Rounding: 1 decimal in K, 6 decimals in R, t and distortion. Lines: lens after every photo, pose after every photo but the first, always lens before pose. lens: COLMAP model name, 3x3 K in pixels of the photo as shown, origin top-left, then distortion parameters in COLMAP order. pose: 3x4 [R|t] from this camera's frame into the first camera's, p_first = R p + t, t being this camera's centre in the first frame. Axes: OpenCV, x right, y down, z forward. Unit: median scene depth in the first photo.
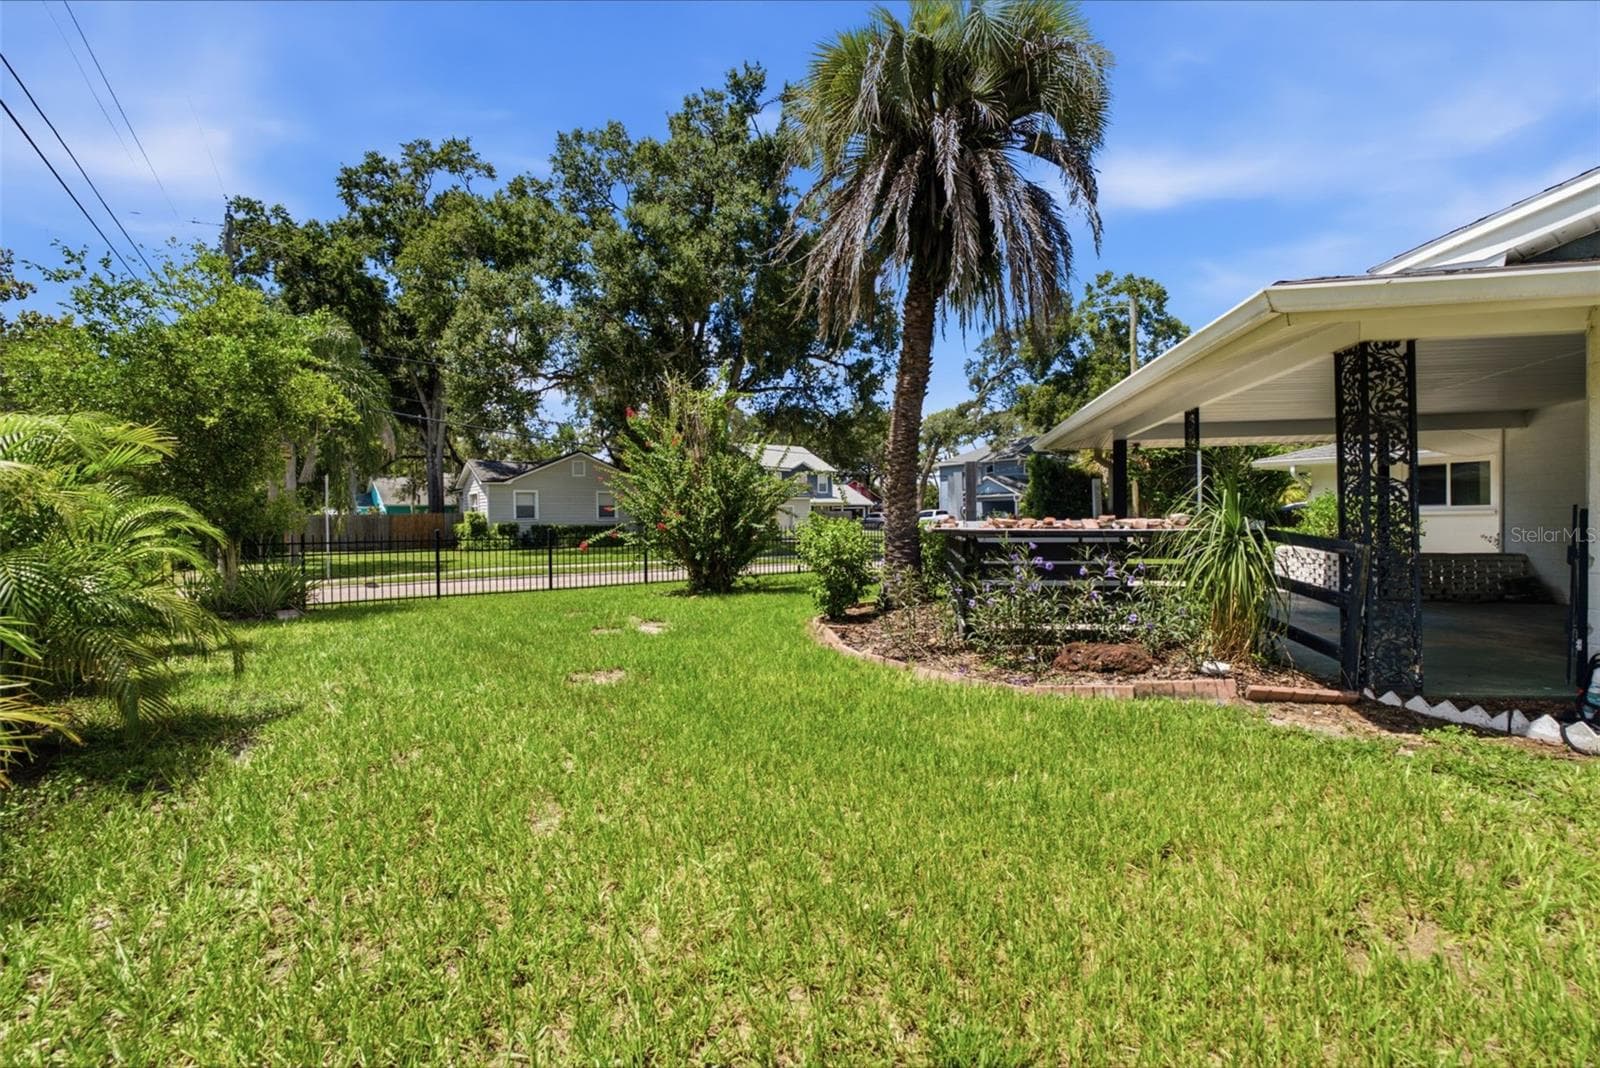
lens RADIAL K [[722.8, 0, 792.8], [0, 722.8, 532.1], [0, 0, 1]] dist [-0.003753, -0.000297]
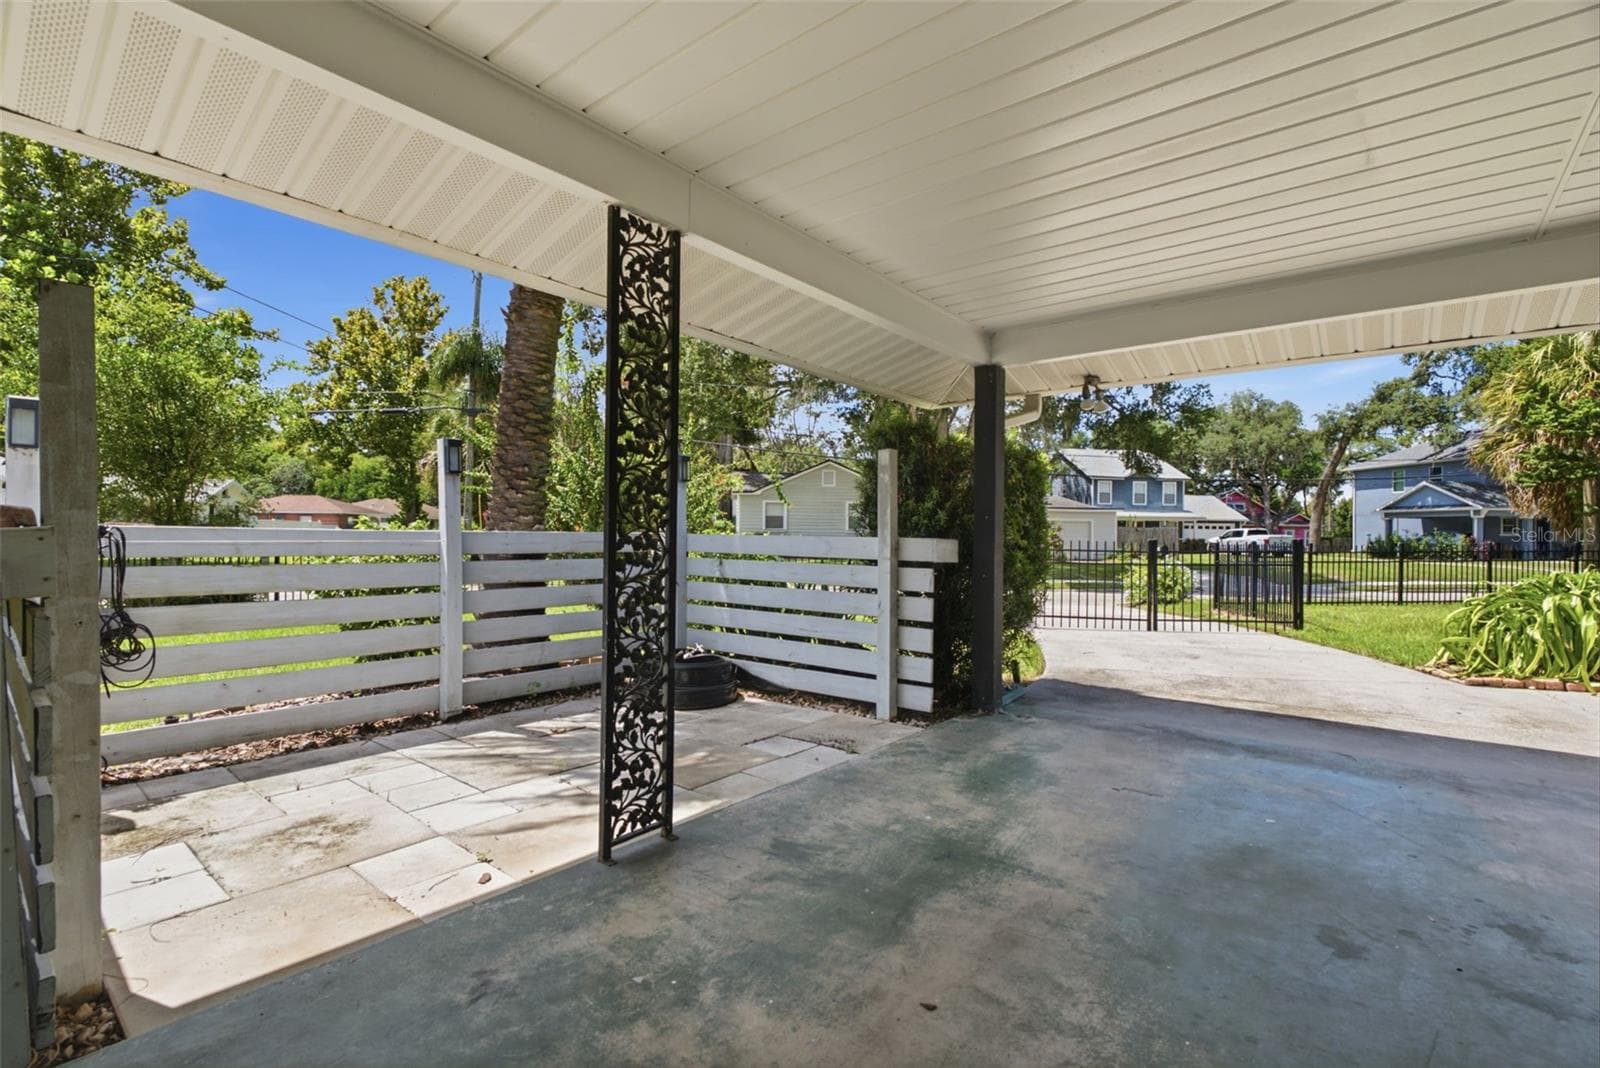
lens RADIAL K [[722.8, 0, 804.6], [0, 722.8, 536.9], [0, 0, 1]] dist [-0.003753, -0.000297]
pose [[0.866515, 0.024979, -0.498526, 0.144994], [-0.031626, 0.999488, -0.004890, -0.002691], [0.498149, 0.020004, 0.866861, 0.131234]]
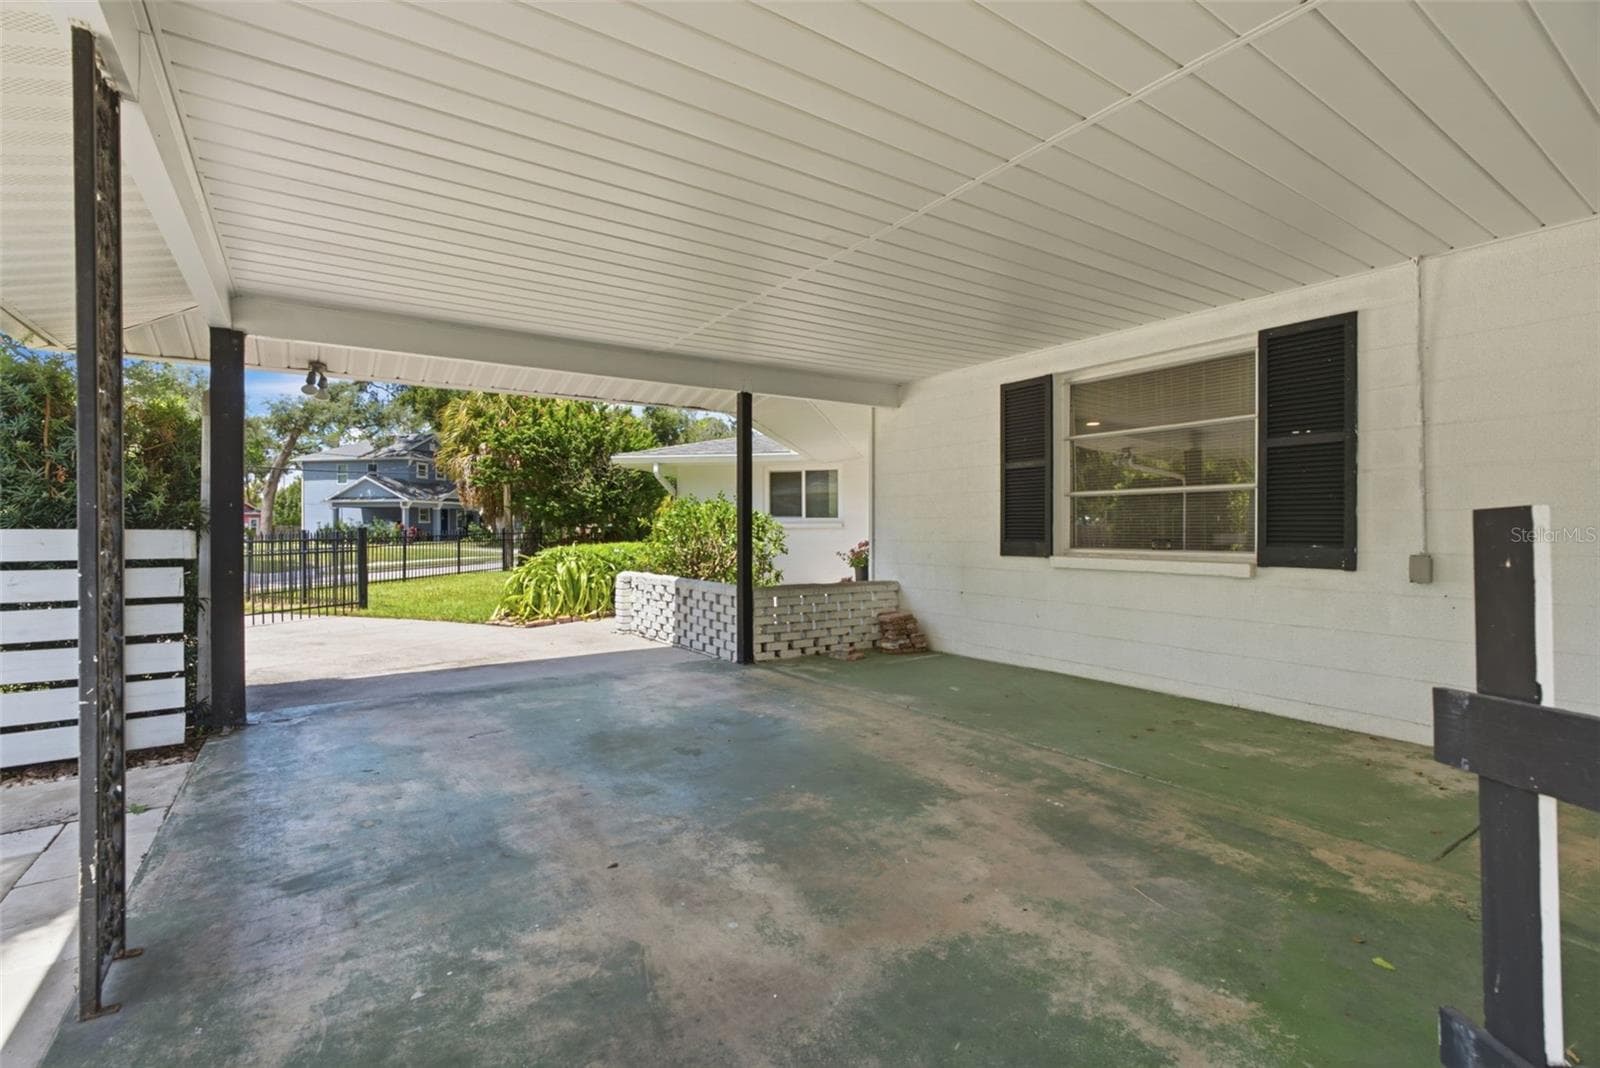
lens RADIAL K [[722.8, 0, 800.8], [0, 722.8, 532.6], [0, 0, 1]] dist [-0.003753, -0.000297]
pose [[0.724126, 0.010475, 0.689588, 0.096624], [0.001240, 0.999863, -0.016491, -0.001612], [-0.689666, 0.012797, 0.724014, 0.117416]]
